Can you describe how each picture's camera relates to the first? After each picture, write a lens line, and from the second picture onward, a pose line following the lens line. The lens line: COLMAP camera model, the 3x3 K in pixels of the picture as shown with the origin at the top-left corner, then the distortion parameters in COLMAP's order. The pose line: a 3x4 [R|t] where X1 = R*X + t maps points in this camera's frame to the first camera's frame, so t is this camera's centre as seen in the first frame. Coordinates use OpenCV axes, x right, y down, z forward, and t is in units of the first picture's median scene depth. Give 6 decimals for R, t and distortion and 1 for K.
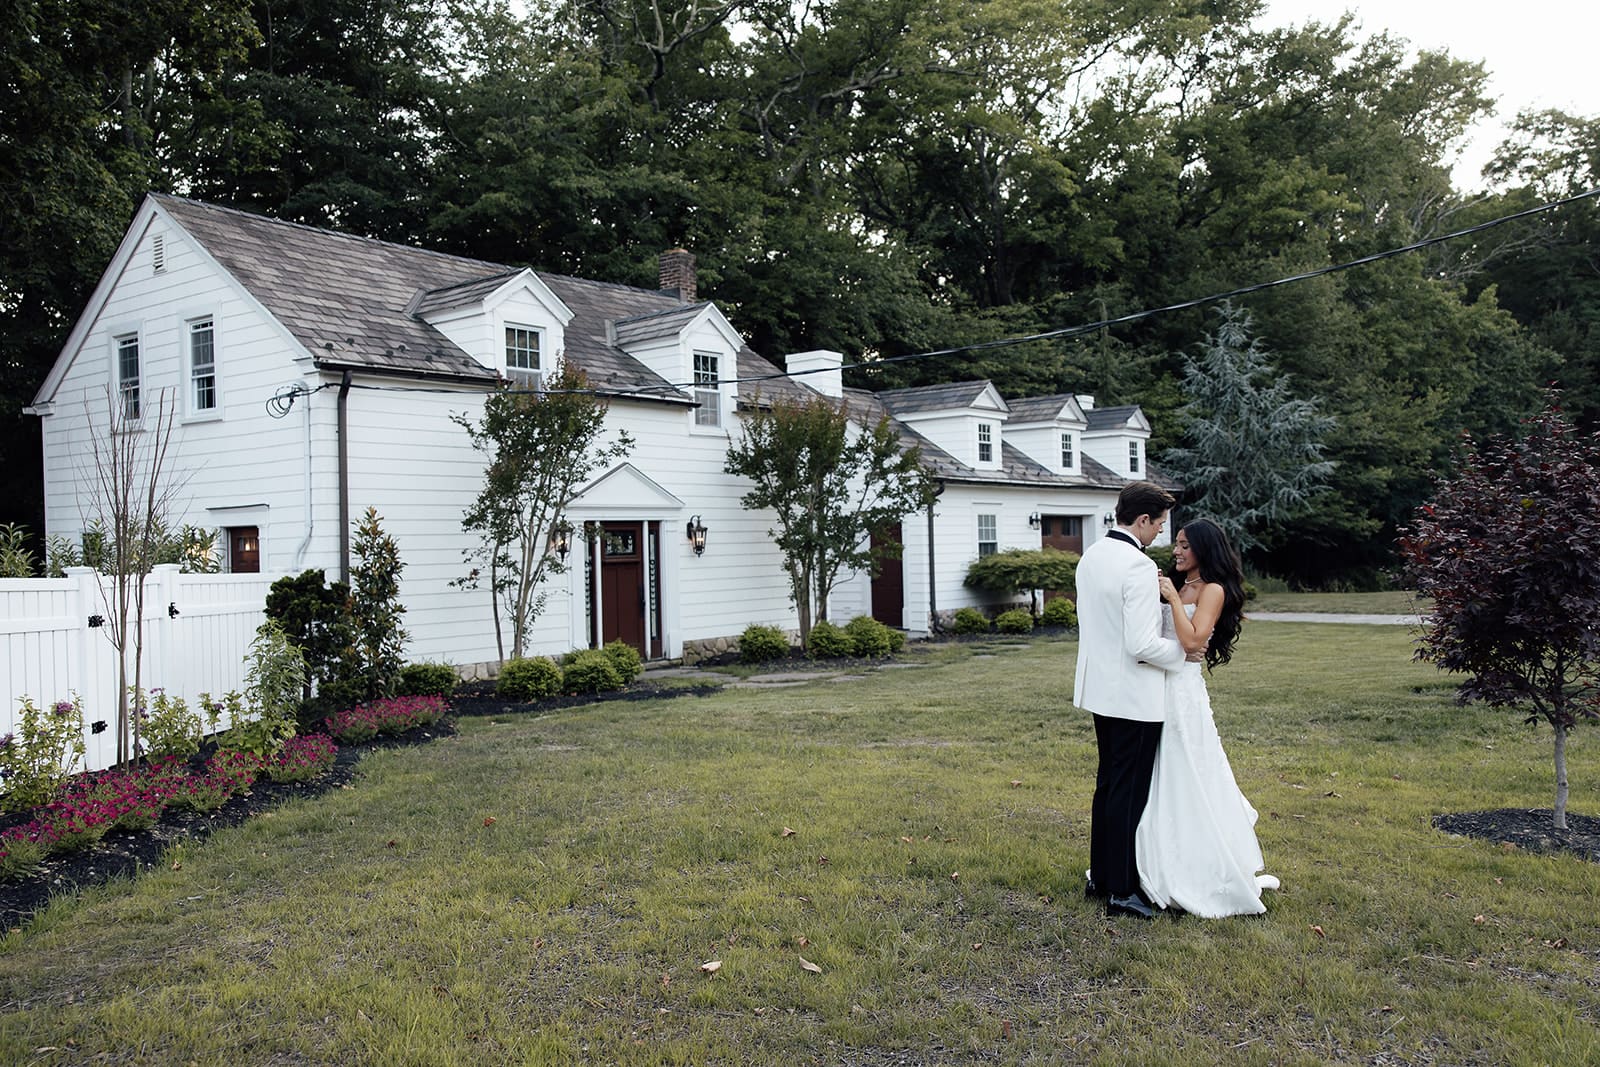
lens RADIAL K [[1321.0, 0, 799.7], [0, 1321.0, 556.8], [0, 0, 1]] dist [0.002818, 0.002114]
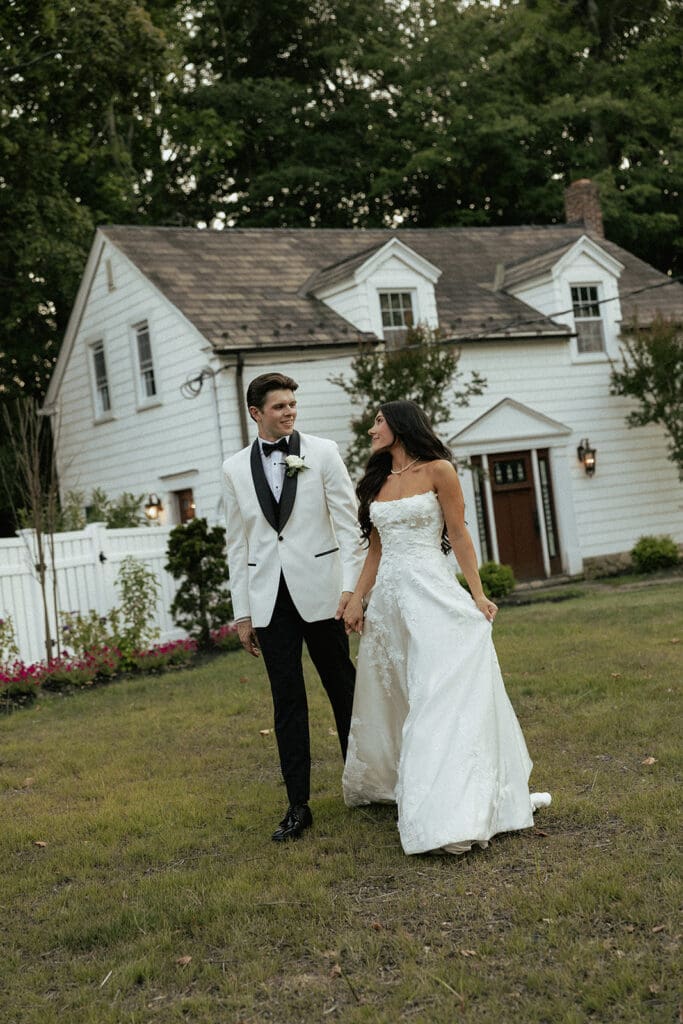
lens RADIAL K [[1432.4, 0, 341.5], [0, 1432.4, 512.0], [0, 0, 1]] dist [0.003013, 0.068853]
pose [[0.924034, -0.087444, -0.372176, 0.184600], [0.093109, 0.995652, -0.002761, 0.013677], [0.370799, -0.032102, 0.928158, -0.157875]]
